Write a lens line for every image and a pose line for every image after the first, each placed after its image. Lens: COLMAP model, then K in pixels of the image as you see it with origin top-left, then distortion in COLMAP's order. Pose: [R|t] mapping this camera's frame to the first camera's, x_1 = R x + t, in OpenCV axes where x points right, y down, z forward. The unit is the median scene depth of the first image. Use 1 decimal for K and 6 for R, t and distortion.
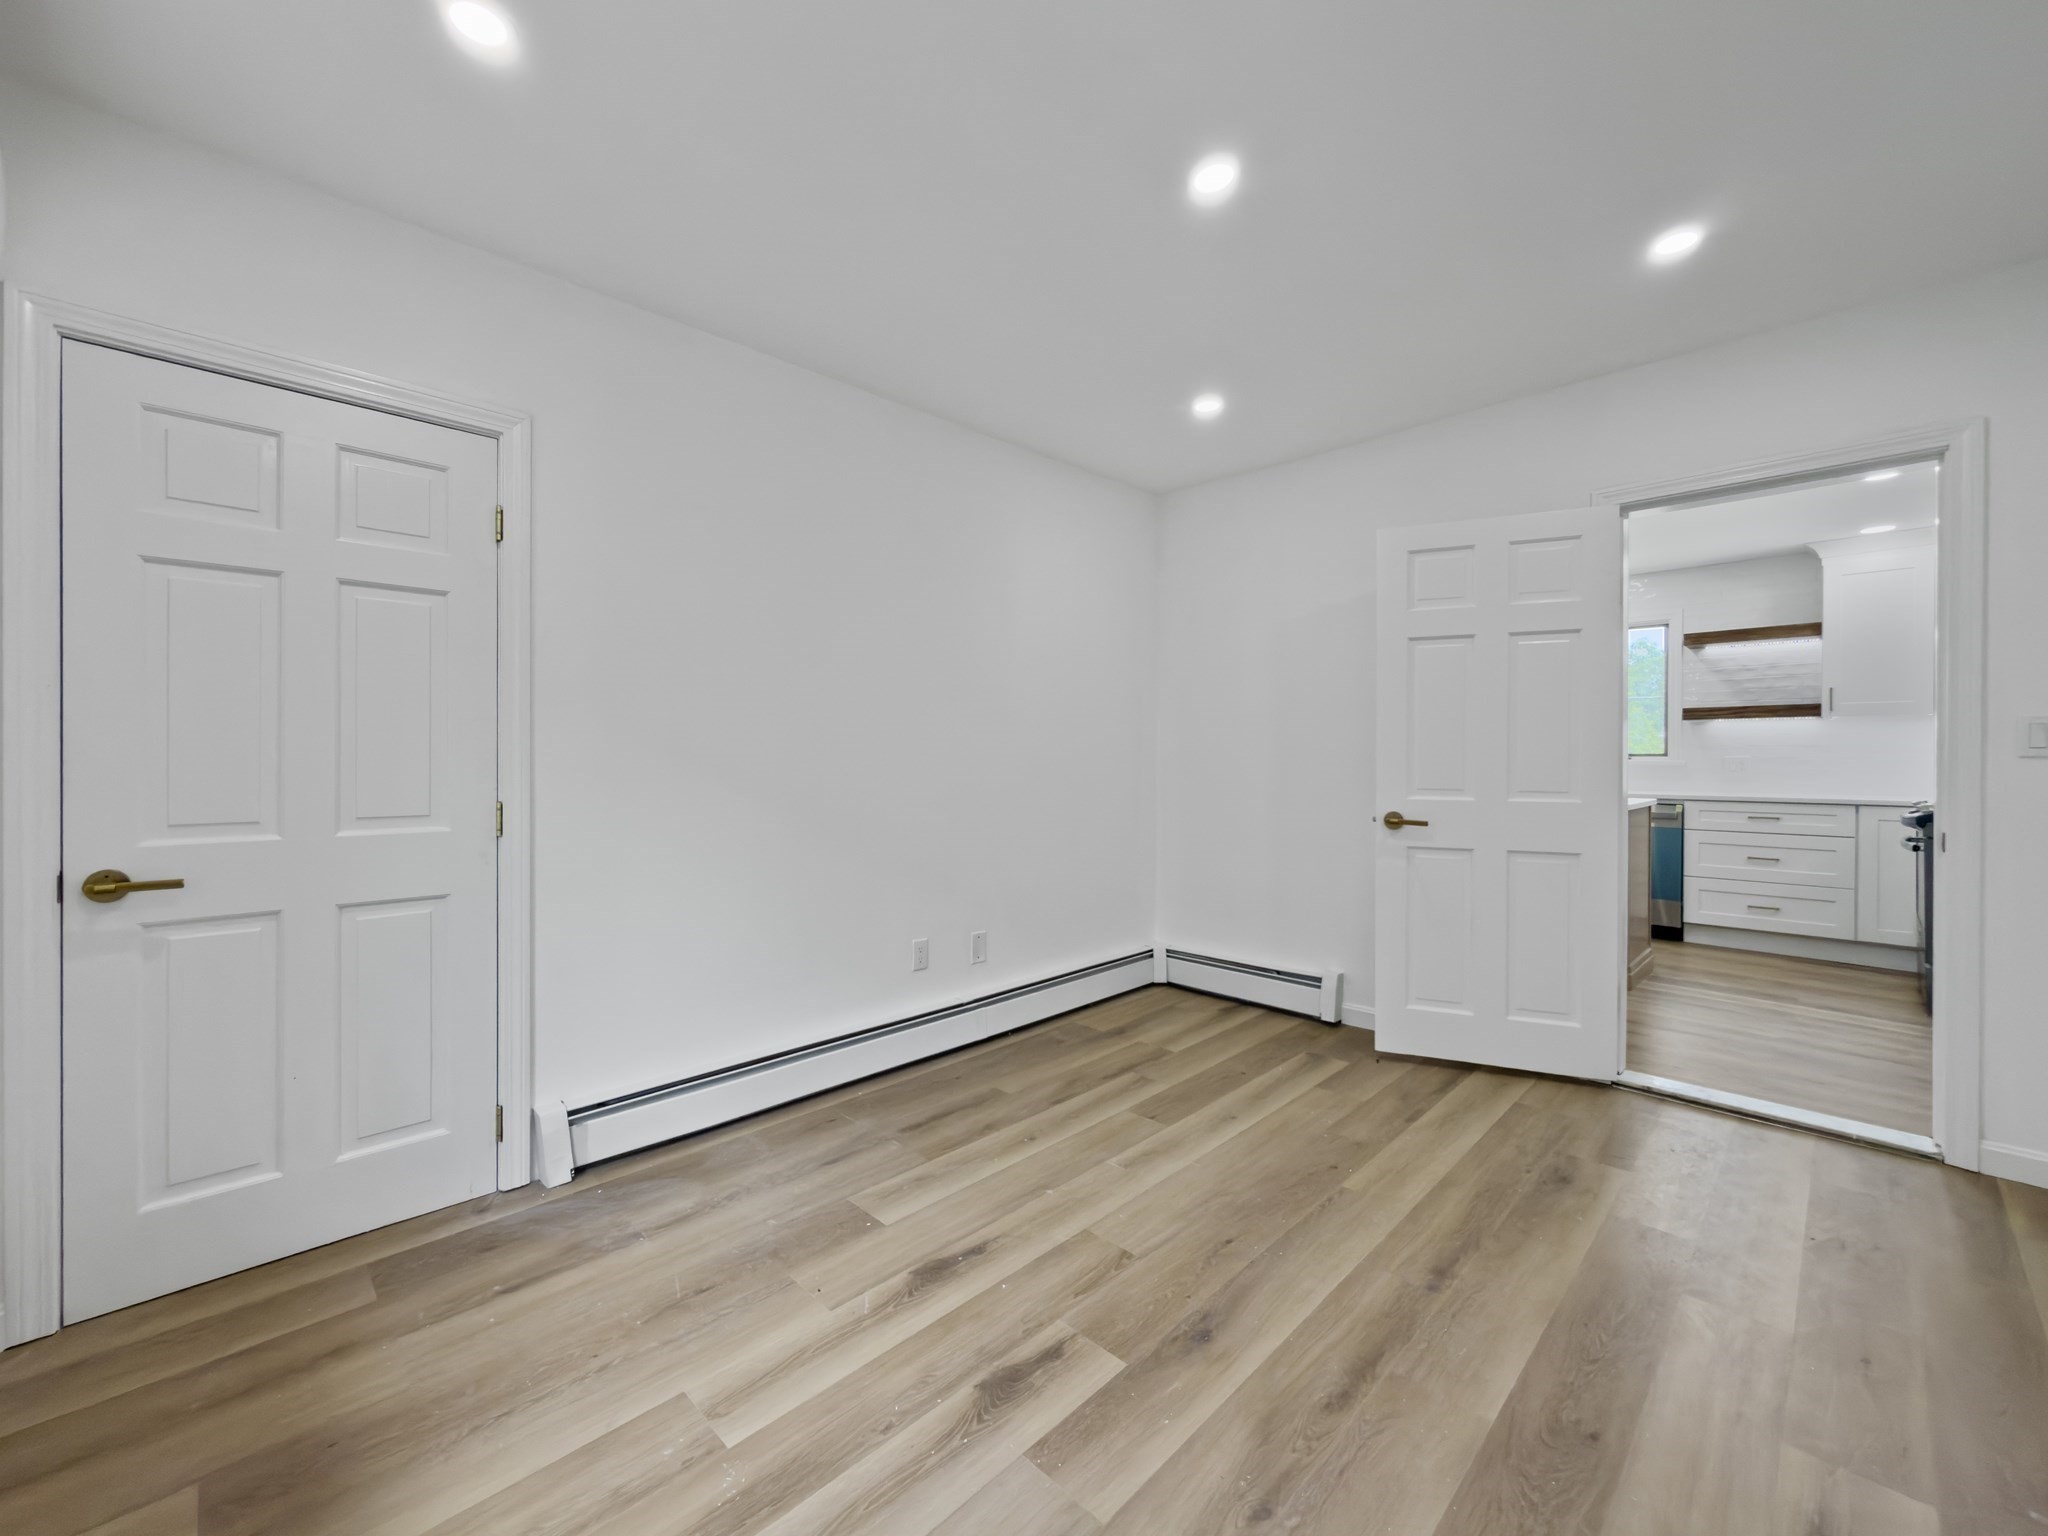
lens RADIAL K [[828.7, 0, 1026.3], [0, 828.7, 758.7], [0, 0, 1]] dist [0.000177, 0.000252]
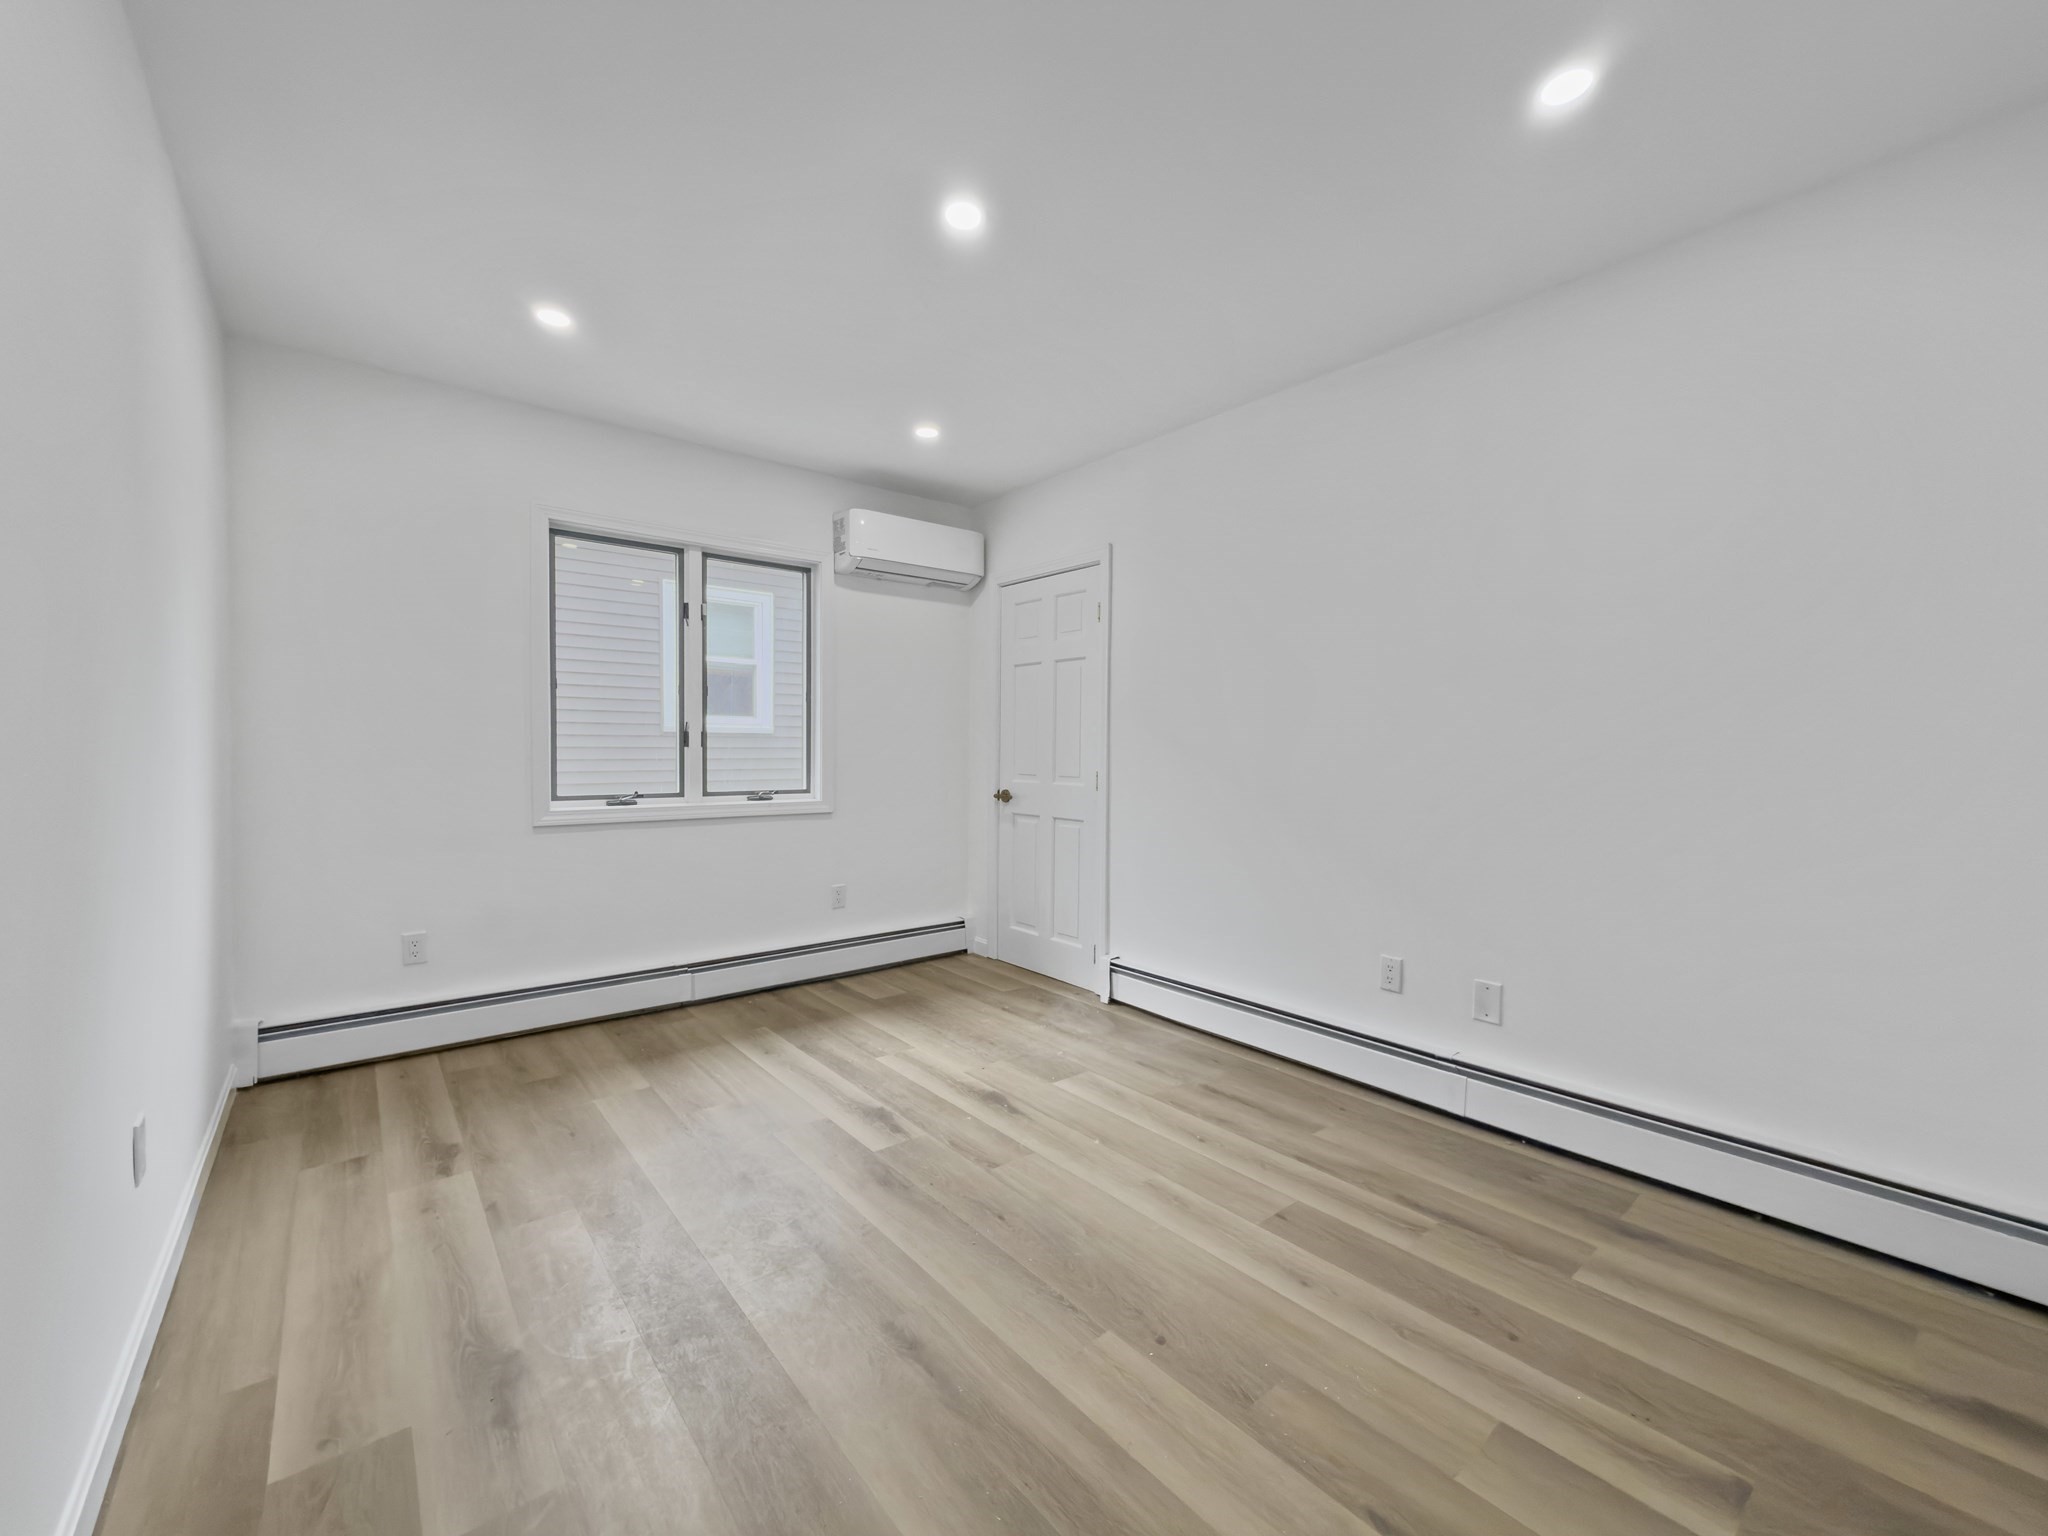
lens RADIAL K [[841.3, 0, 1025.0], [0, 841.3, 789.6], [0, 0, 1]] dist [-0.000480, 0.000177]
pose [[-0.103940, 0.044600, -0.993583, 1.088920], [-0.010781, 0.998885, 0.045965, 0.010748], [0.994525, 0.015489, -0.103344, 0.990158]]
